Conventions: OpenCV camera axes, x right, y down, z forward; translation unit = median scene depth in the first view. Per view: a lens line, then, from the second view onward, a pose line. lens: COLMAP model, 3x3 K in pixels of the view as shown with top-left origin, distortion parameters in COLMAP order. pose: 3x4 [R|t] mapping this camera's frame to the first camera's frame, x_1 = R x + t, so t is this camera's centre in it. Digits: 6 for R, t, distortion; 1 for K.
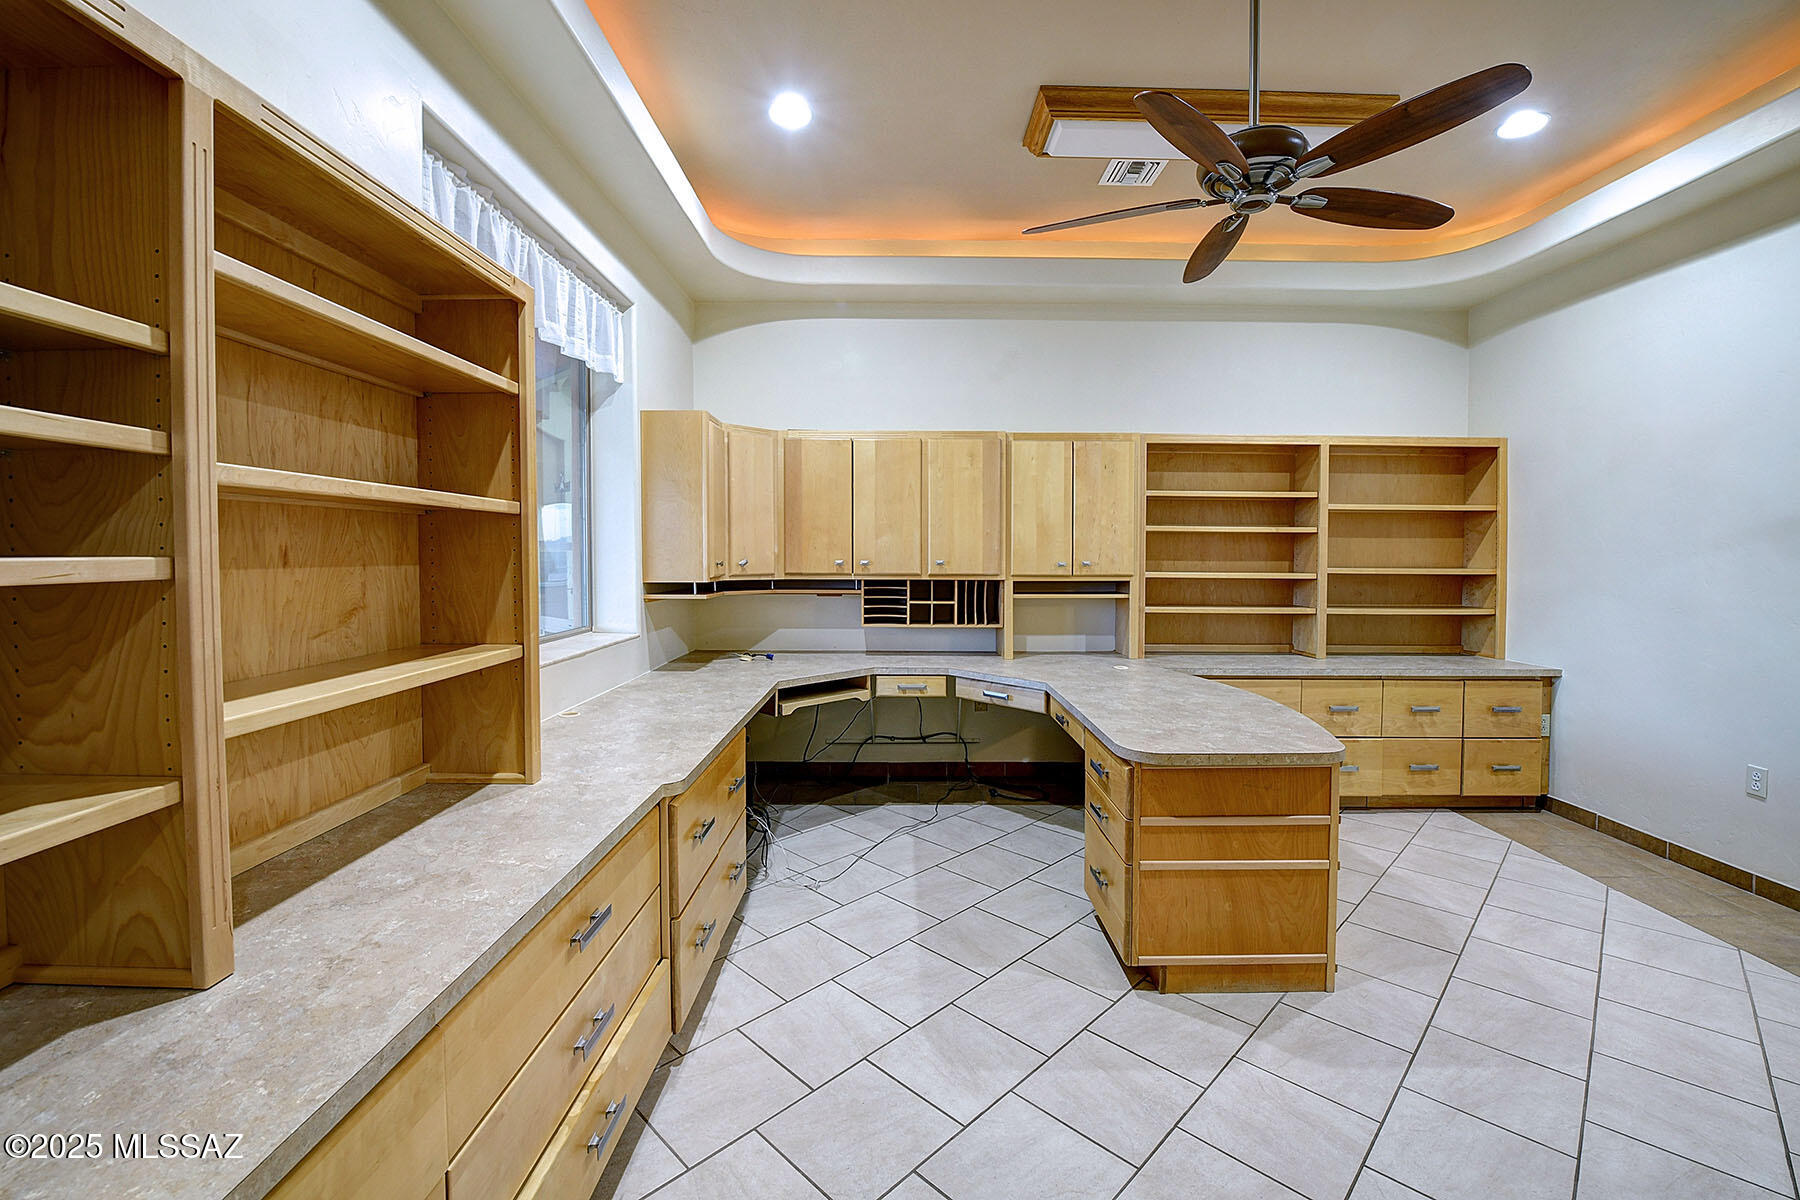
lens RADIAL K [[759.0, 0, 897.7], [0, 759.0, 589.4], [0, 0, 1]] dist [-0.015877, -0.000306]
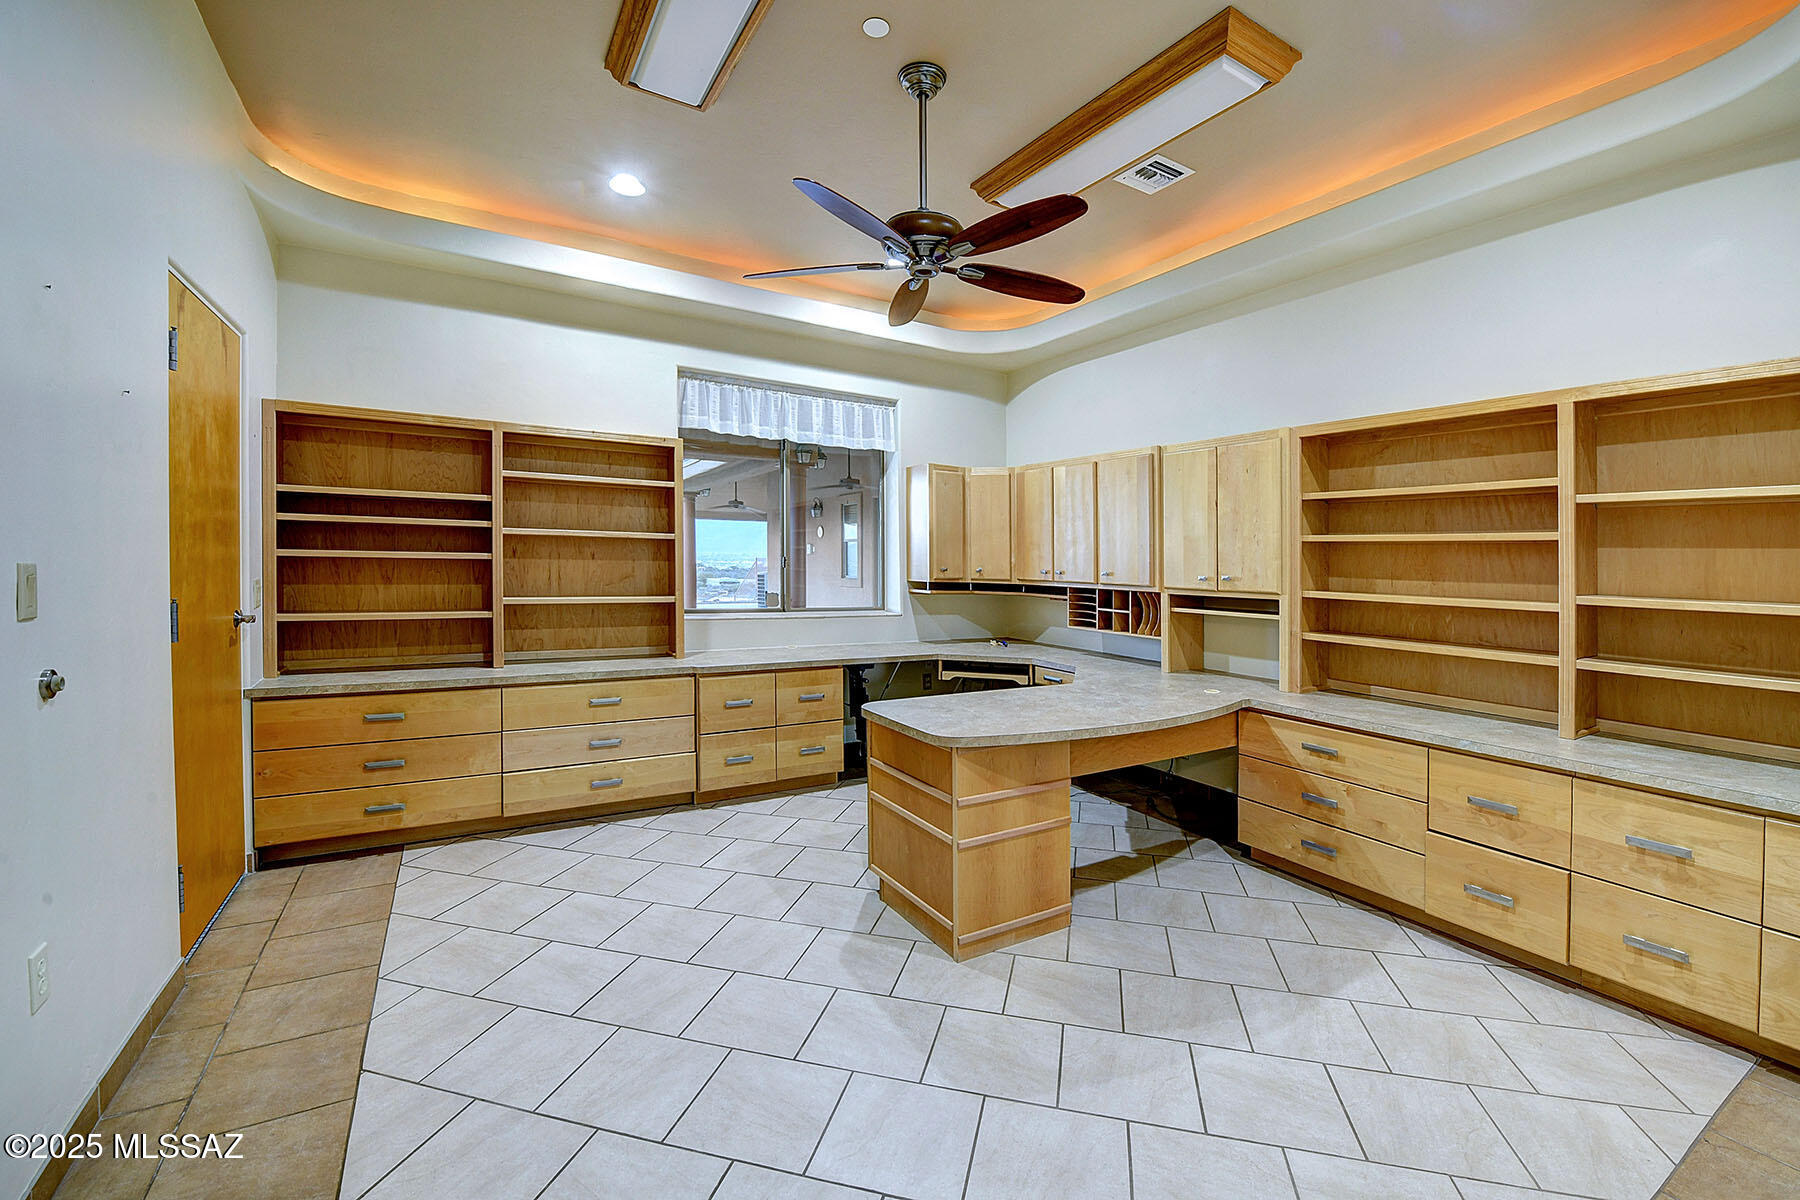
lens RADIAL K [[734.7, 0, 908.1], [0, 734.7, 600.6], [0, 0, 1]] dist [-0.015862, -0.000466]
pose [[0.517650, 0.052862, -0.853958, 0.802754], [-0.059907, 0.997879, 0.025457, -0.006157], [0.853492, 0.037980, 0.519719, 0.208388]]
